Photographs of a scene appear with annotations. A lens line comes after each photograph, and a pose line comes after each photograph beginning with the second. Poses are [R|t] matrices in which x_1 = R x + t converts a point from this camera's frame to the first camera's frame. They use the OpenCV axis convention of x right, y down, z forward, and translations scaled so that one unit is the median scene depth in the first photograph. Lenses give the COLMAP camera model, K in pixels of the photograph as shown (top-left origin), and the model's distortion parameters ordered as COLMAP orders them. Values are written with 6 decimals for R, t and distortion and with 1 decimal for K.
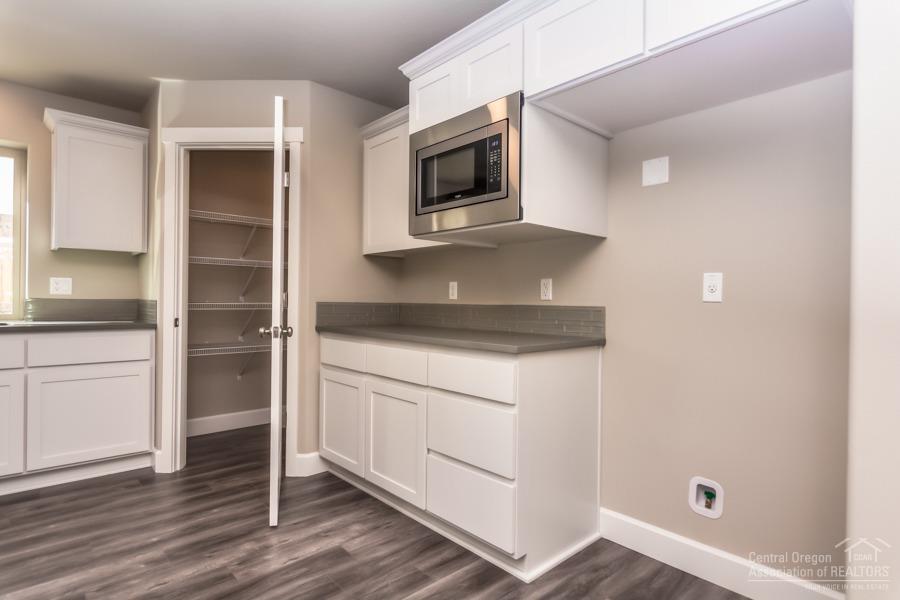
lens RADIAL K [[473.0, 0, 451.3], [0, 473.0, 300.9], [0, 0, 1]] dist [-0.001476, 0.000992]
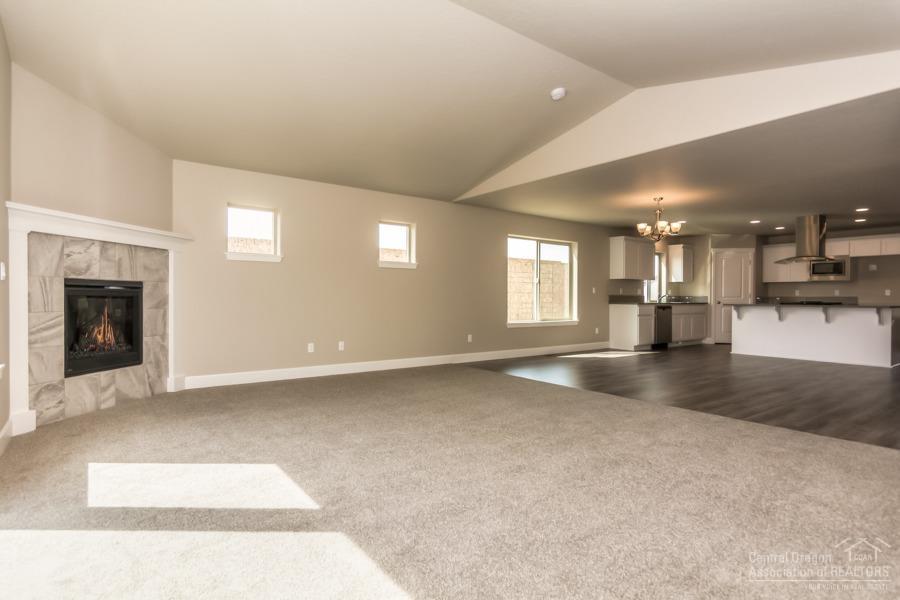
lens RADIAL K [[473.0, 0, 451.3], [0, 473.0, 300.9], [0, 0, 1]] dist [-0.001476, 0.000992]
pose [[0.994855, -0.004810, -0.101196, -2.554185], [0.005664, 0.999951, 0.008153, -0.006480], [0.101152, -0.008684, 0.994833, -3.210120]]
